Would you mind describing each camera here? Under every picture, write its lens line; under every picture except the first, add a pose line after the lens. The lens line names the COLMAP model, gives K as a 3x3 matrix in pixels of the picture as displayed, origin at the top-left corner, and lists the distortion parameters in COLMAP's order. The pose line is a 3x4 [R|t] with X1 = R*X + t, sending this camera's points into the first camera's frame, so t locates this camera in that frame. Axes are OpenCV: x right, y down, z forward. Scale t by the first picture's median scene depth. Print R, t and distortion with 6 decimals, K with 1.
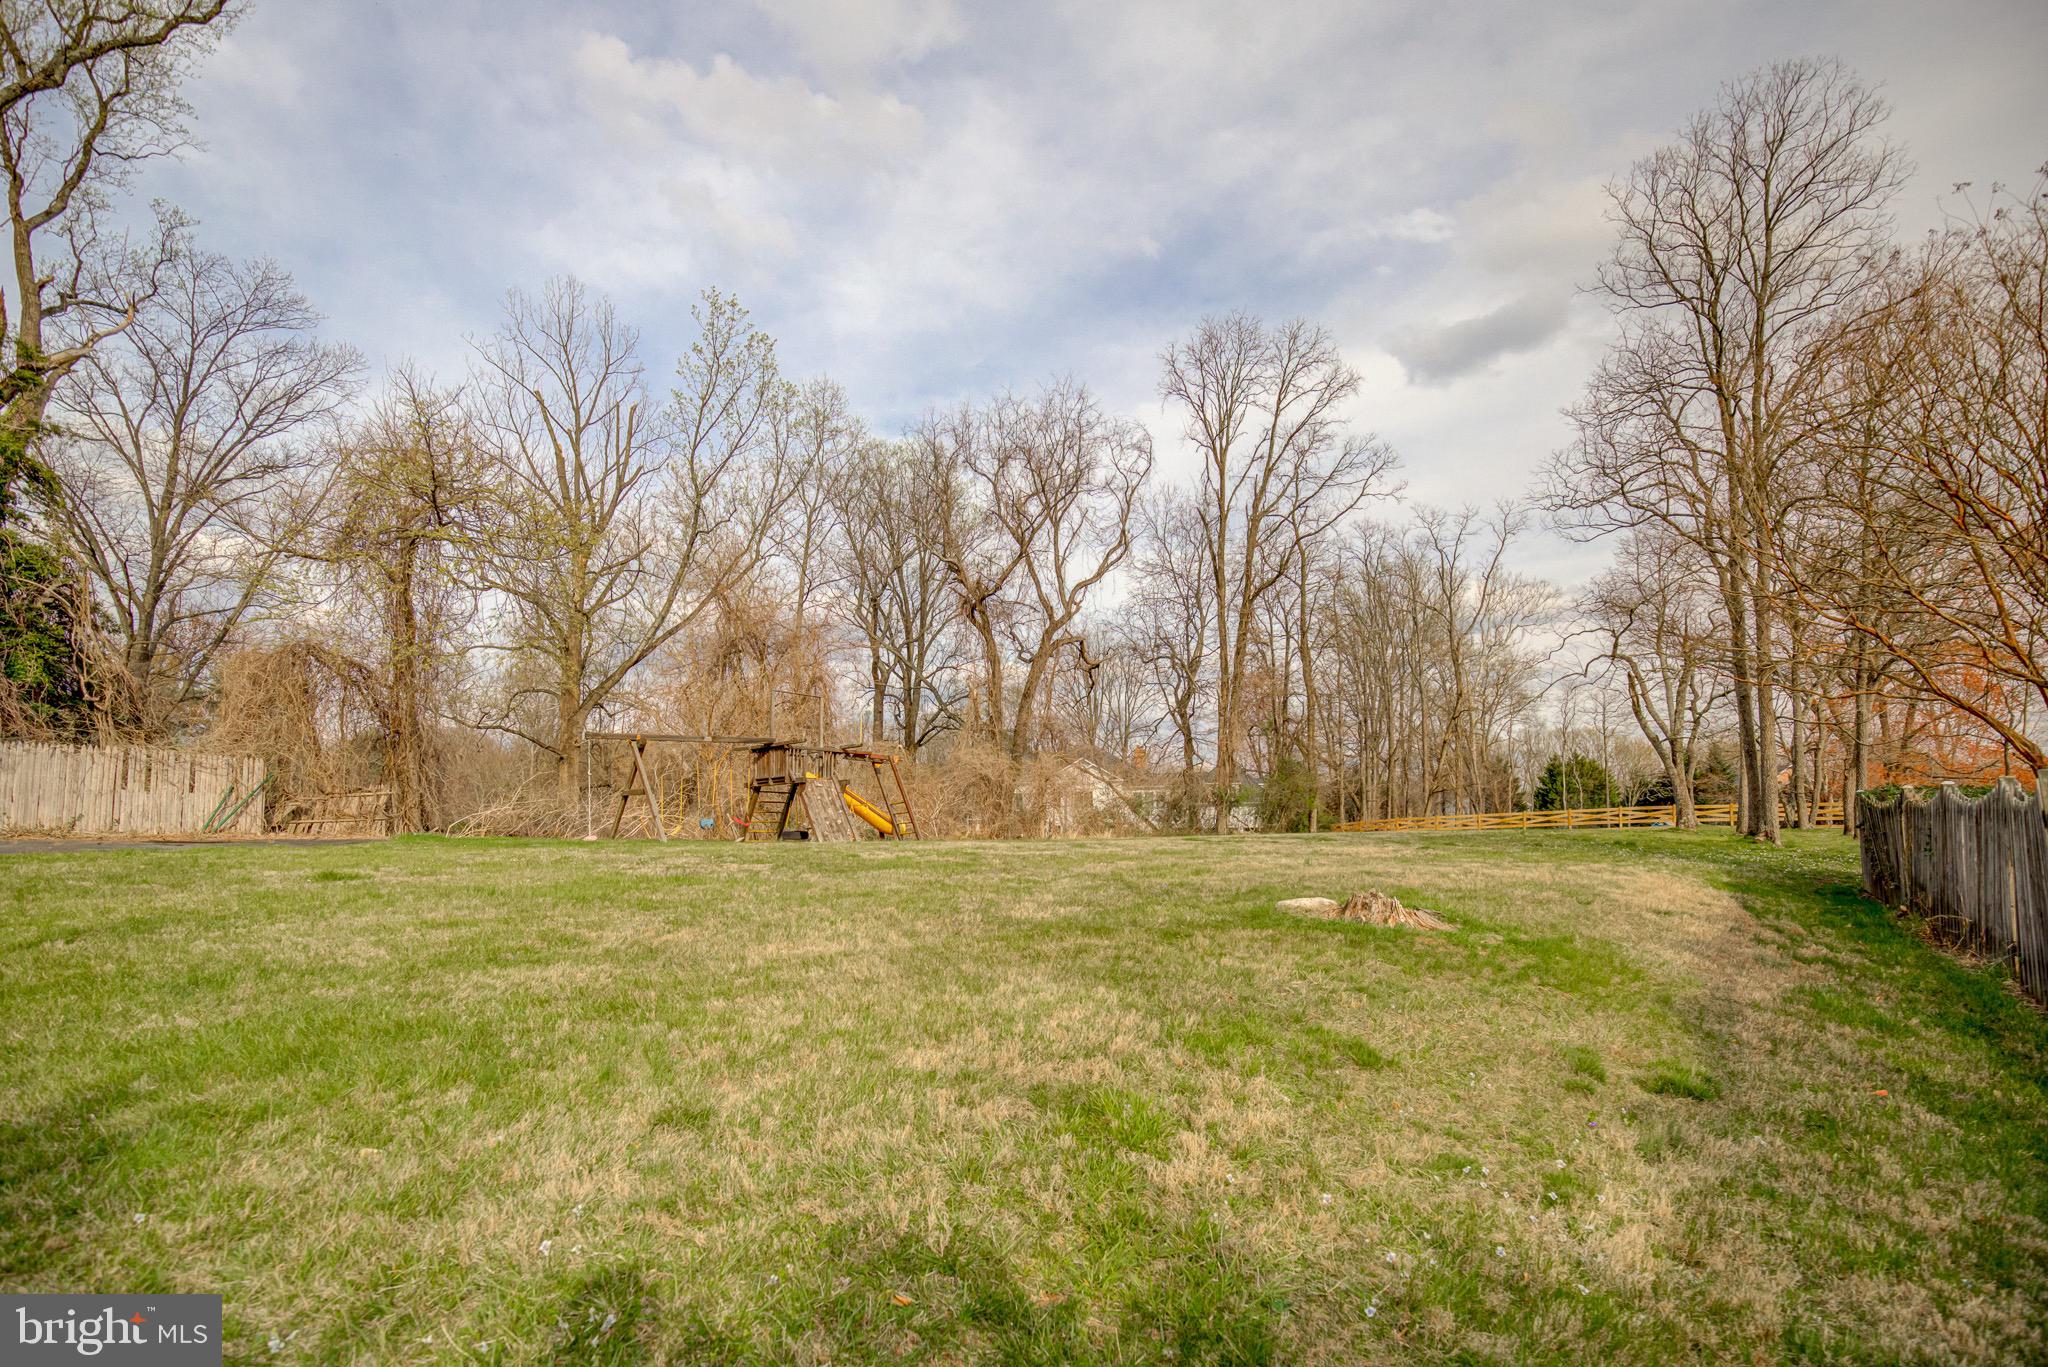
lens RADIAL K [[948.8, 0, 1088.1], [0, 948.8, 790.4], [0, 0, 1]] dist [-0.030486, 0.001042]
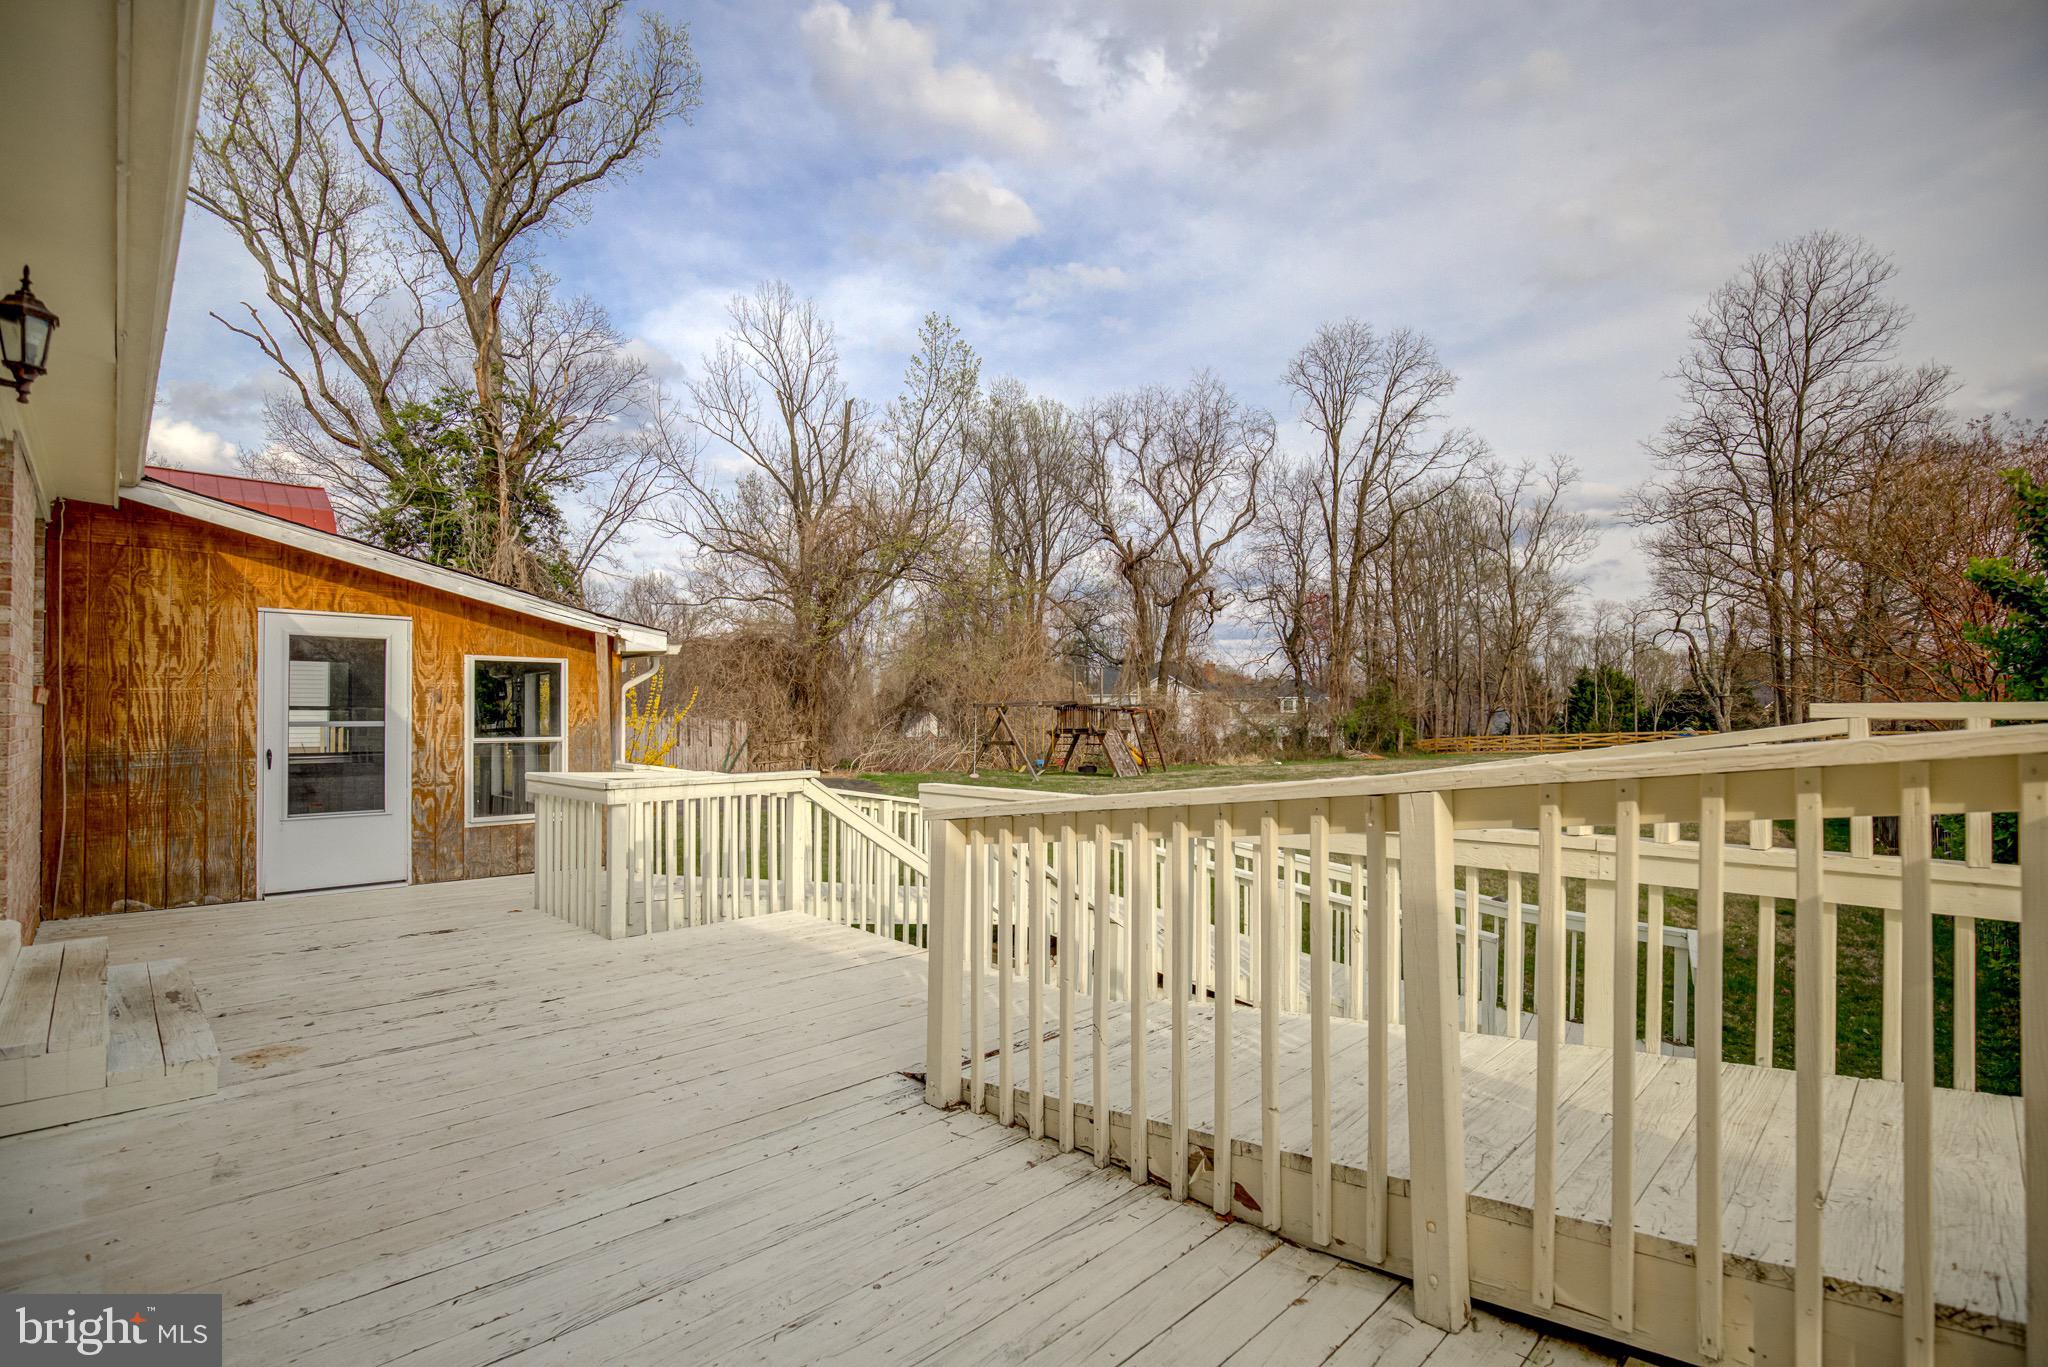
lens RADIAL K [[948.8, 0, 1065.9], [0, 948.8, 713.8], [0, 0, 1]] dist [-0.030486, 0.001042]
pose [[0.999724, 0.001747, -0.023440, -0.168134], [-0.000919, 0.999377, 0.035280, -0.045585], [0.023487, -0.035249, 0.999103, -0.213526]]
